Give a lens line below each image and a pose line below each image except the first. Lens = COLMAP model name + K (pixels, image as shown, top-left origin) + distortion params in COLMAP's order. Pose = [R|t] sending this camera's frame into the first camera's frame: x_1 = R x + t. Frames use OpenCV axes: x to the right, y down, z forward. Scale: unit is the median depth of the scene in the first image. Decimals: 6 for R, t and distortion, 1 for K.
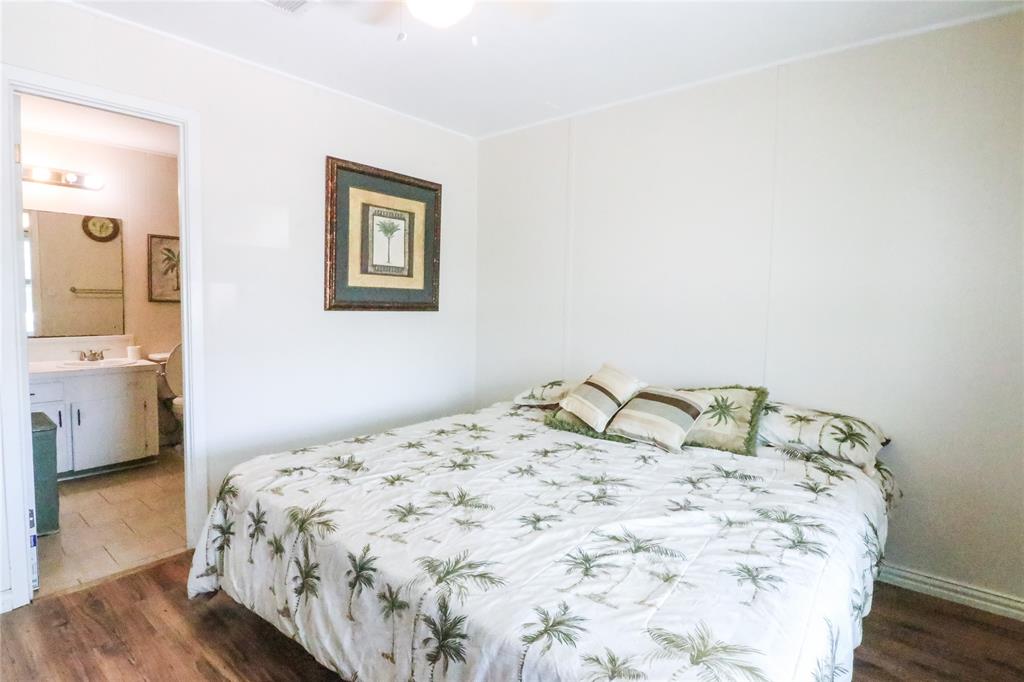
lens RADIAL K [[527.3, 0, 512.0], [0, 527.3, 341.0], [0, 0, 1]] dist [-0.000395, -0.000083]
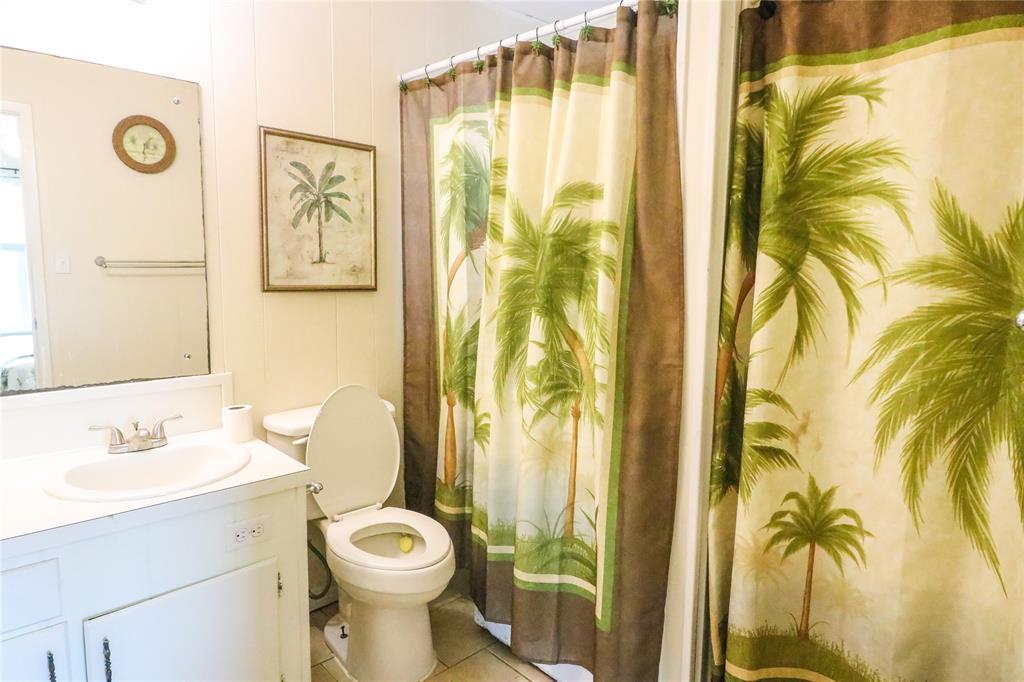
lens RADIAL K [[619.4, 0, 512.0], [0, 619.4, 341.0], [0, 0, 1]] dist [0.003908, 0.001311]
pose [[0.992968, 0.010984, -0.117875, -0.427333], [-0.006880, 0.999358, 0.035168, -0.052962], [0.118186, -0.034109, 0.992405, 0.527640]]
